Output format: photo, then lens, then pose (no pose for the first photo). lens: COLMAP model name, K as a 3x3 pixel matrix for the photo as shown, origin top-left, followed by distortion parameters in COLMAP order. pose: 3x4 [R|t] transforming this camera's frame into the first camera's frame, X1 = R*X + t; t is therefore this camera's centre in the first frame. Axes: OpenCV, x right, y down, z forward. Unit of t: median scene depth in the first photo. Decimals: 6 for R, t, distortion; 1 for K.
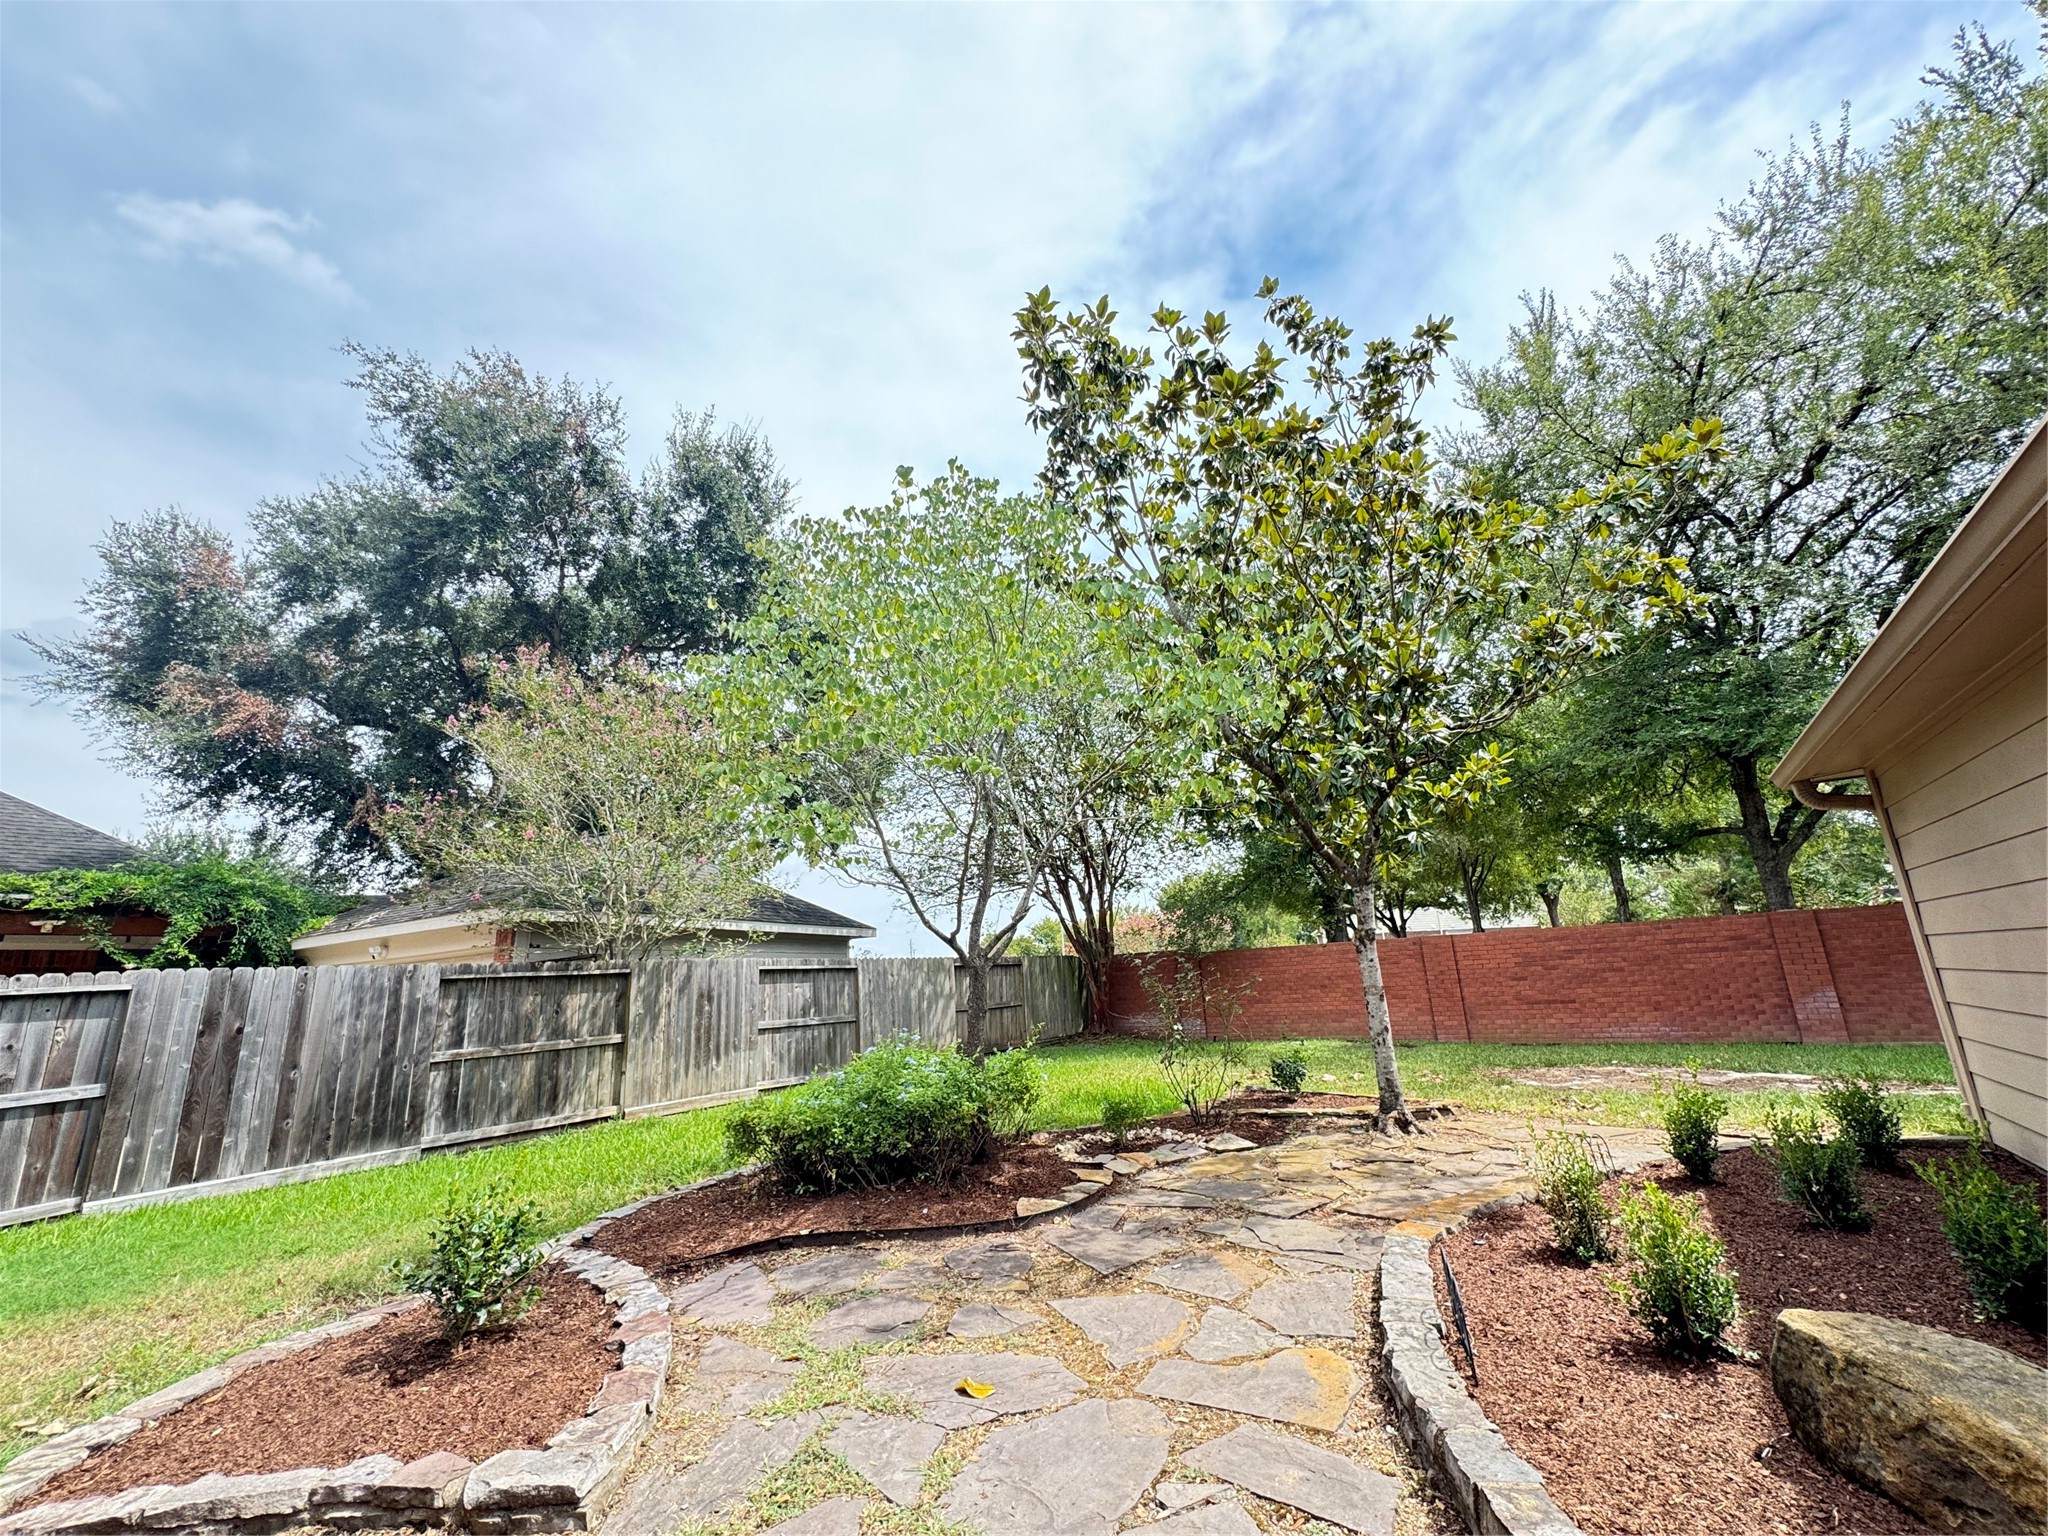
lens RADIAL K [[822.7, 0, 1027.7], [0, 822.7, 769.0], [0, 0, 1]] dist [-0.000151, -0.000679]
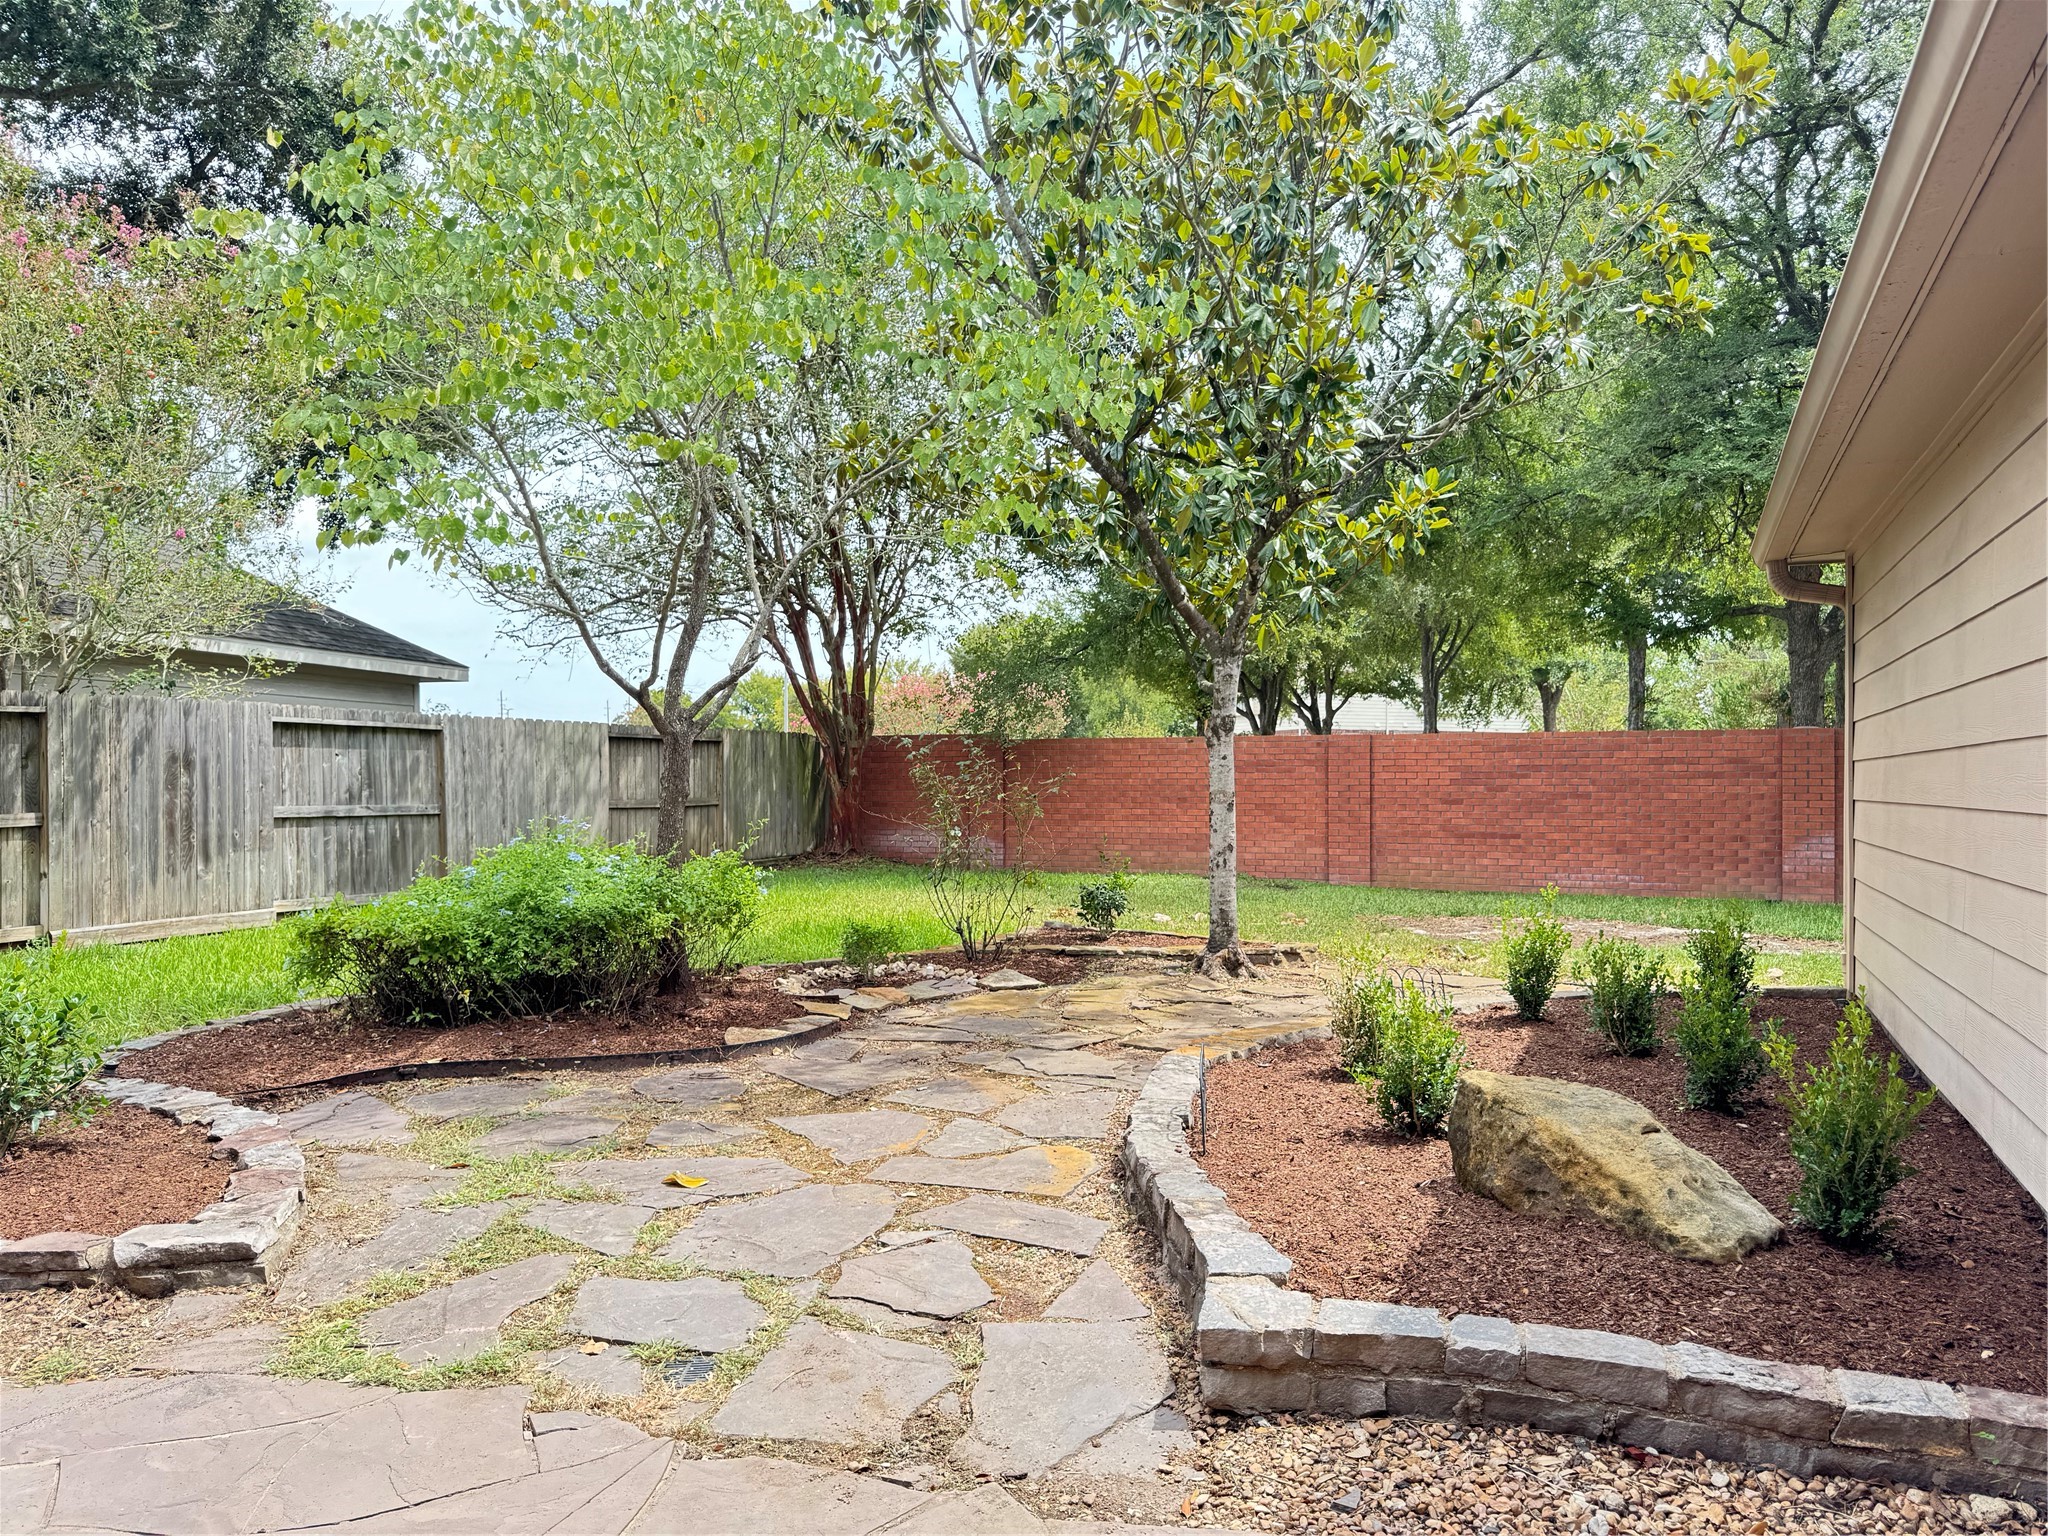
lens RADIAL K [[1450.3, 0, 1032.9], [0, 1450.3, 788.0], [0, 0, 1]] dist [0.054861, -0.069846]
pose [[0.975683, 0.050265, 0.213344, -0.026914], [-0.102420, 0.965103, 0.241011, -0.040615], [-0.193785, -0.257001, 0.946783, -0.228531]]
